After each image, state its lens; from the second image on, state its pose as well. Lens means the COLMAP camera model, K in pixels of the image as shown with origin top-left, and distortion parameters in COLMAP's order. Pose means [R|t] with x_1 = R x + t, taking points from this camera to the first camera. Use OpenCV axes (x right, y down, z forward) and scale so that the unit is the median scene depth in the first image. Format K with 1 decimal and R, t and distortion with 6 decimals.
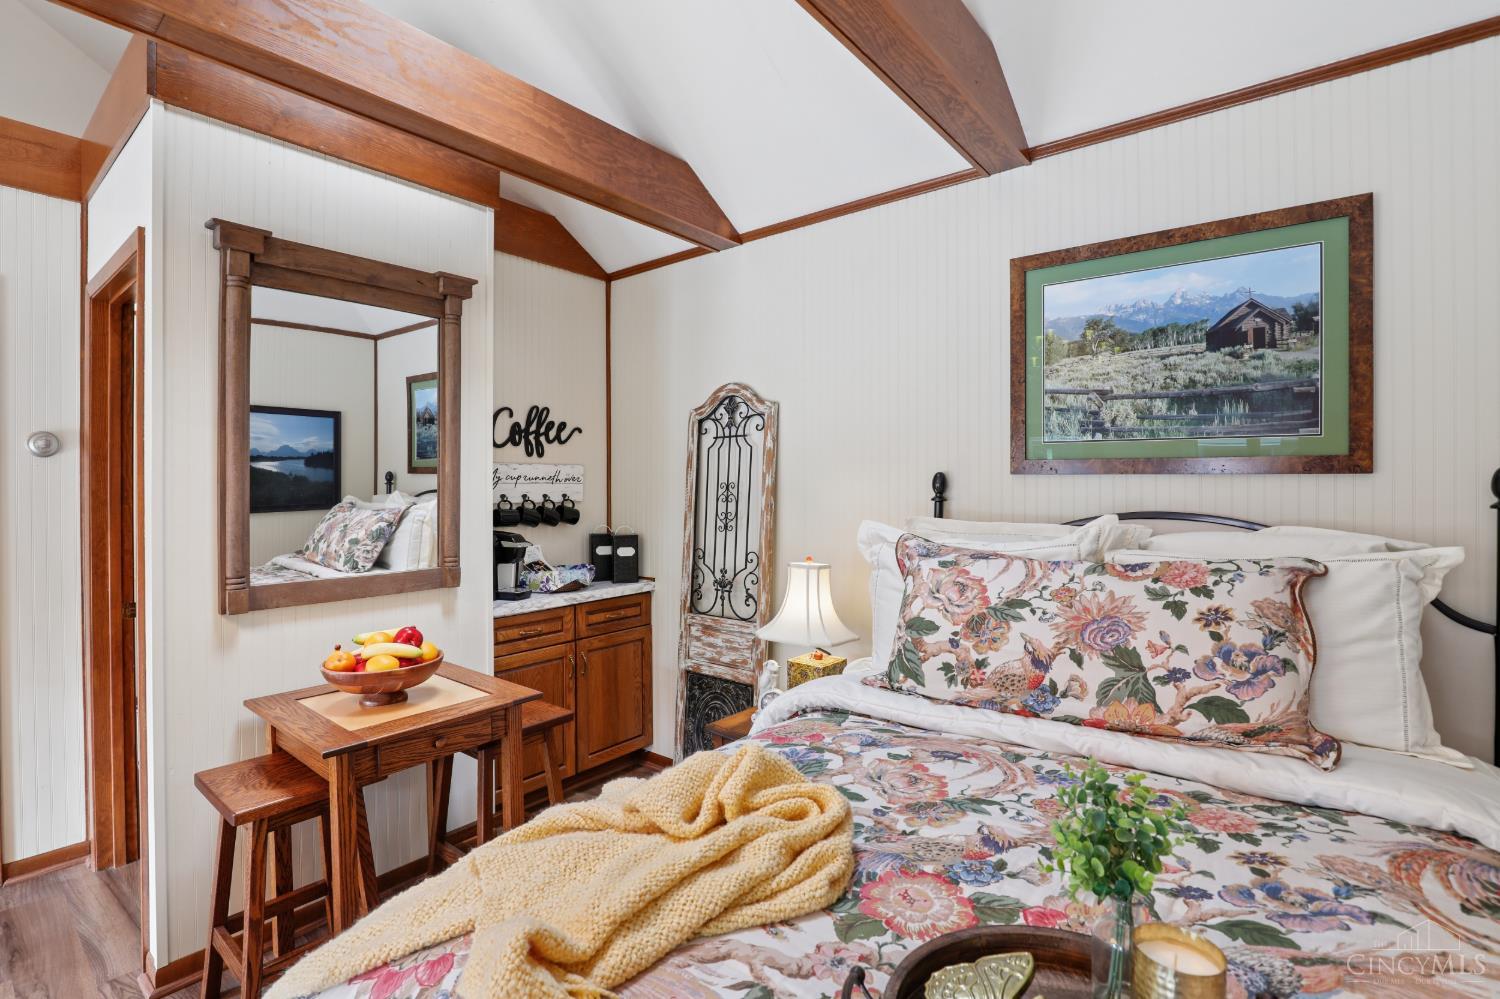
lens RADIAL K [[680.3, 0, 753.0], [0, 680.3, 493.9], [0, 0, 1]] dist [-0.021306, 0.001669]
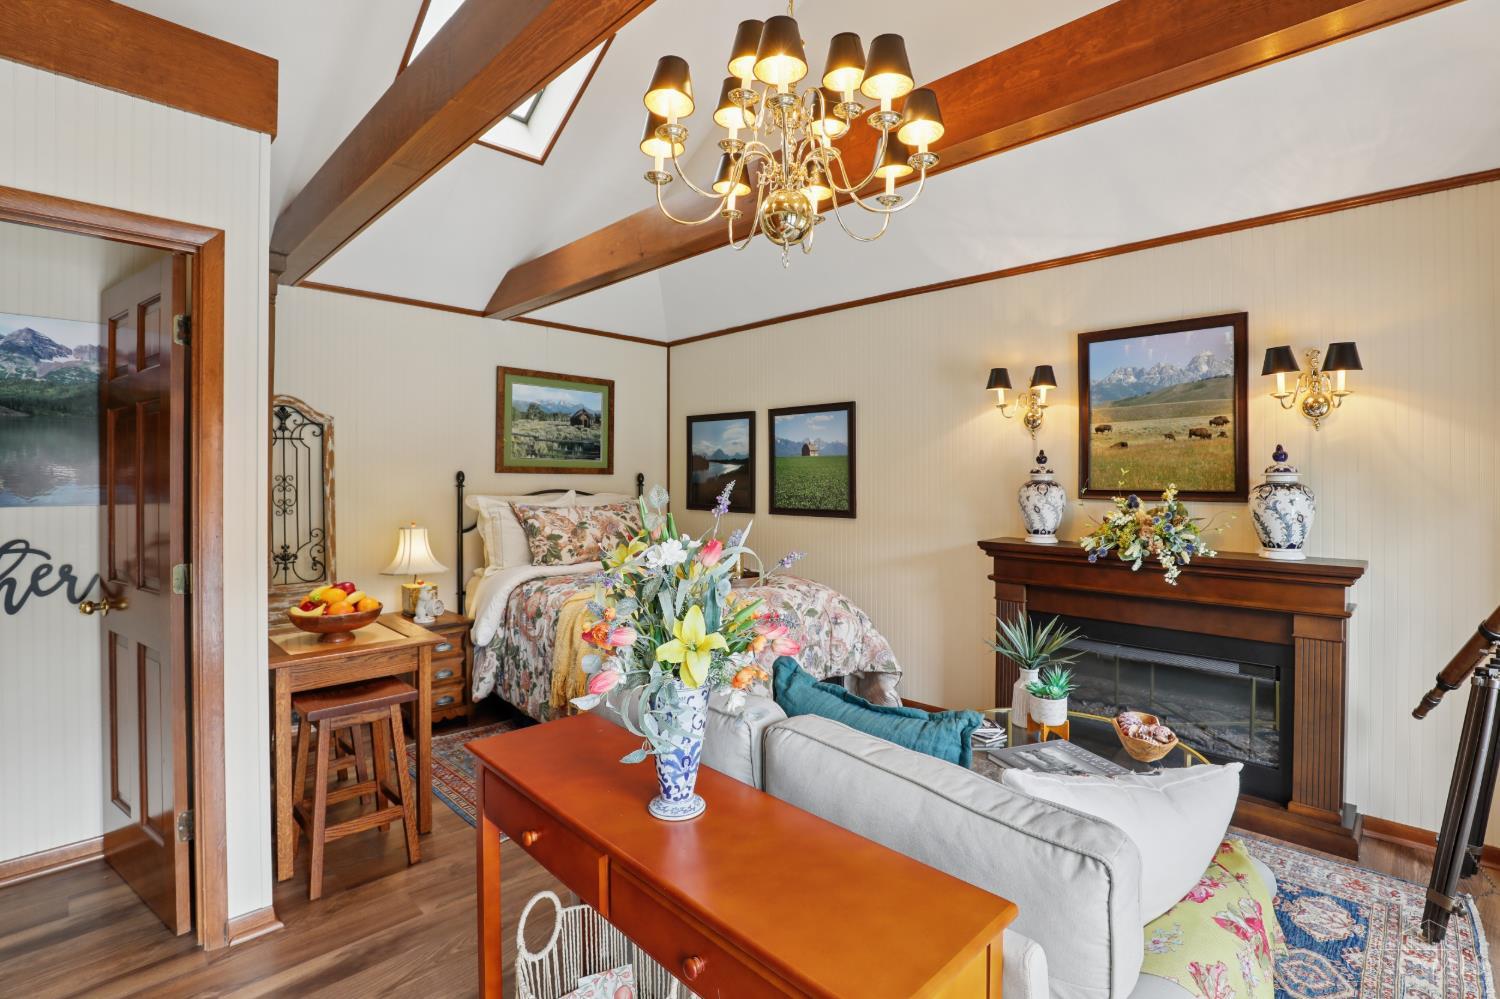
lens RADIAL K [[701.4, 0, 755.8], [0, 701.4, 477.2], [0, 0, 1]] dist [-0.026408, 0.000137]
pose [[0.127613, 0.001893, 0.991822, -1.692336], [0.008070, 0.999963, -0.002947, -0.004459], [-0.991791, 0.008380, 0.127593, -0.021077]]
